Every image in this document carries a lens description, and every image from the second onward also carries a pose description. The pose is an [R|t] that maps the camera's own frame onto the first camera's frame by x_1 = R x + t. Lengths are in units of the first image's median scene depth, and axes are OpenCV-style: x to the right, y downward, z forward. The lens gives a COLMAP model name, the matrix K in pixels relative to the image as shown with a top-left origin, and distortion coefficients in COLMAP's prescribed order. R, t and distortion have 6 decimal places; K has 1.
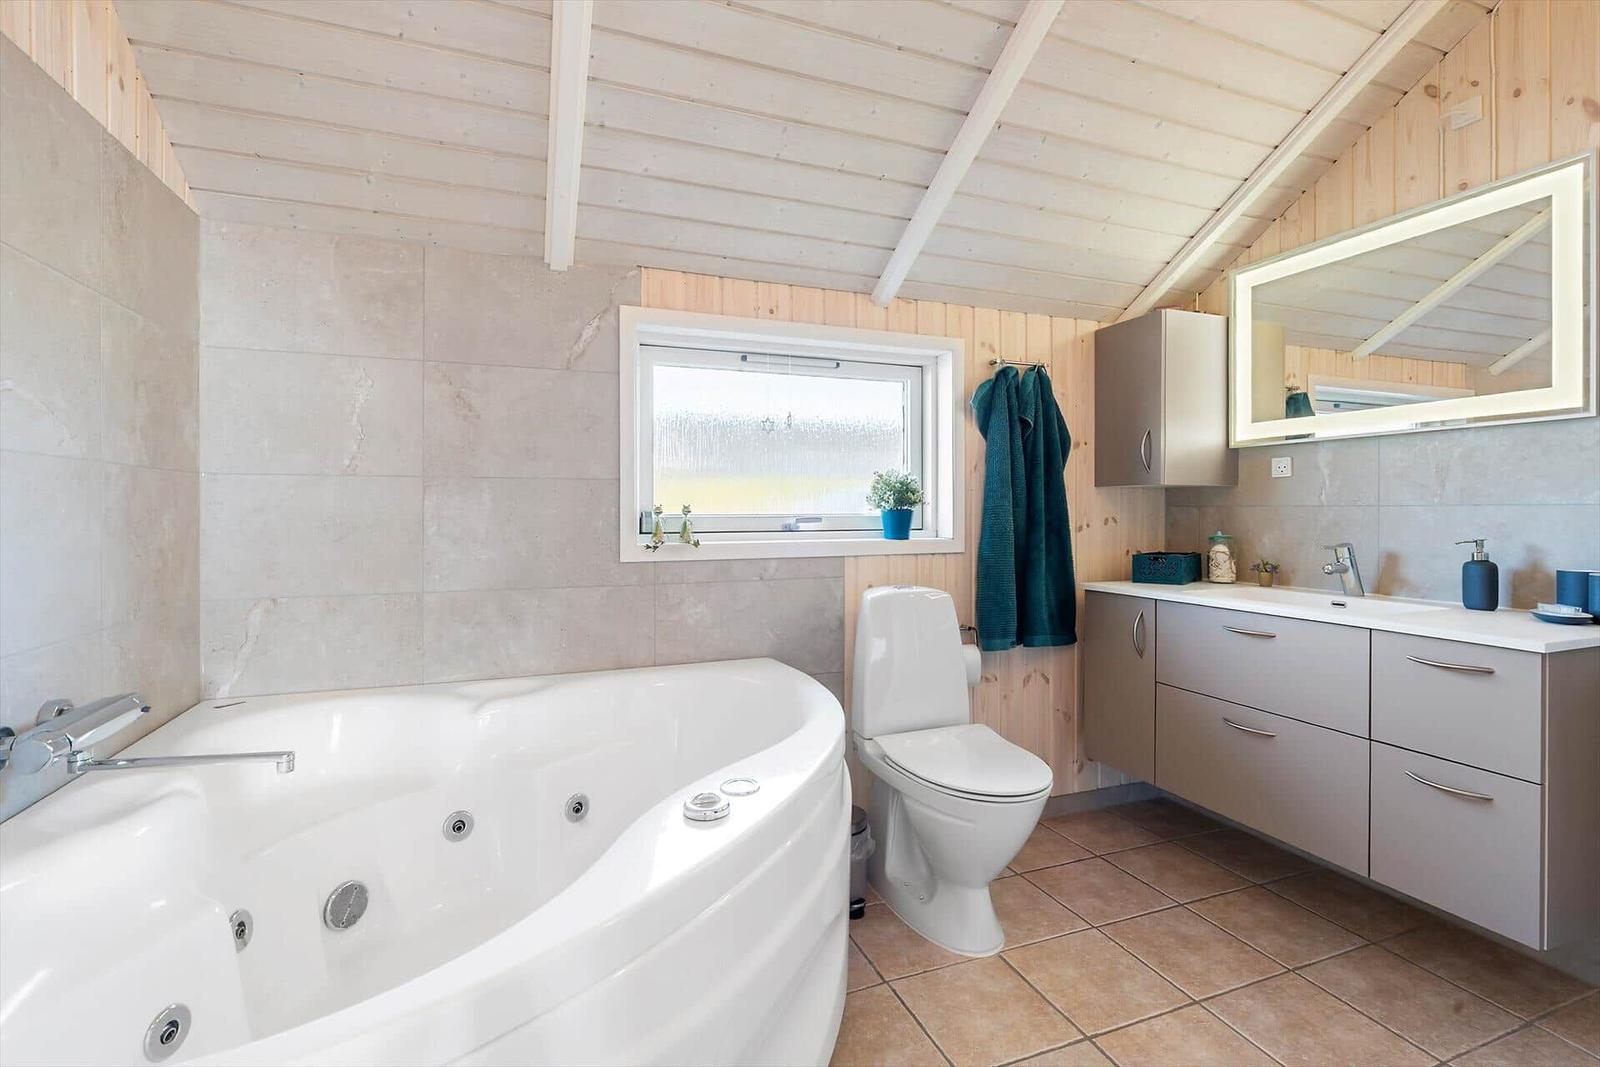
lens RADIAL K [[854.6, 0, 824.3], [0, 854.6, 514.0], [0, 0, 1]] dist [-0.003927, -0.000613]
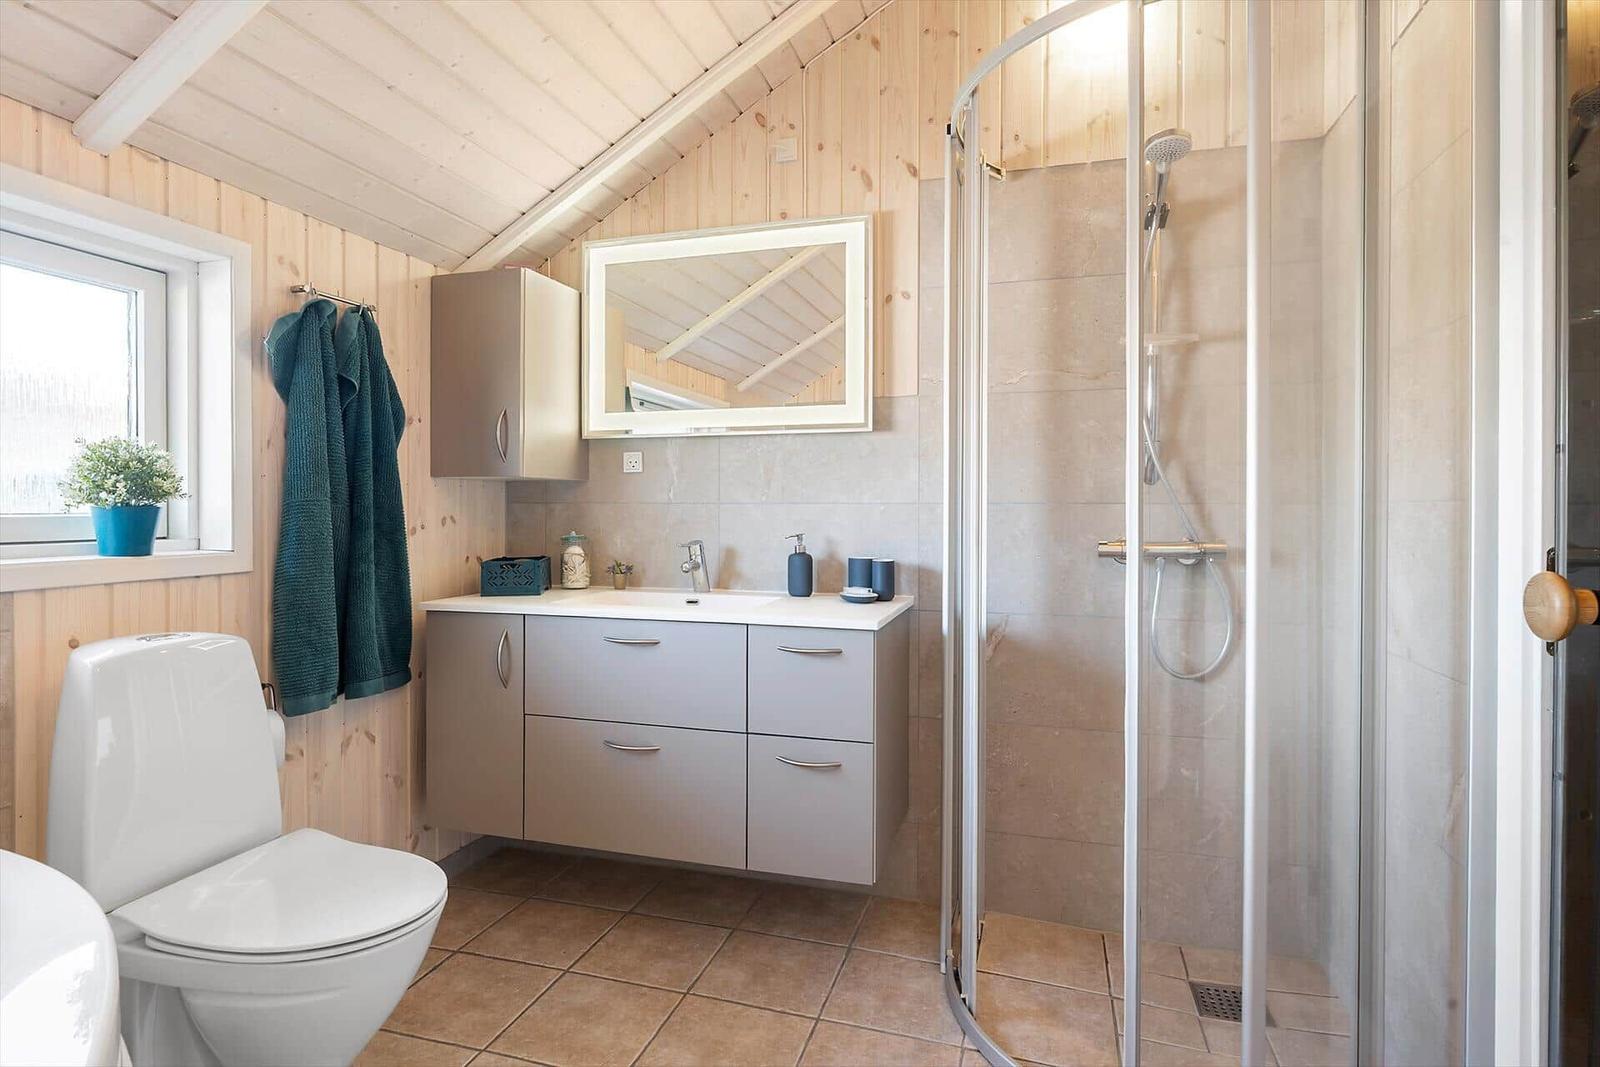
lens RADIAL K [[854.6, 0, 824.3], [0, 854.6, 514.0], [0, 0, 1]] dist [-0.003927, -0.000613]
pose [[0.593565, -0.004751, 0.804772, -0.102253], [0.001700, 0.999988, 0.004650, -0.001263], [-0.804785, -0.001392, 0.593565, 0.264123]]
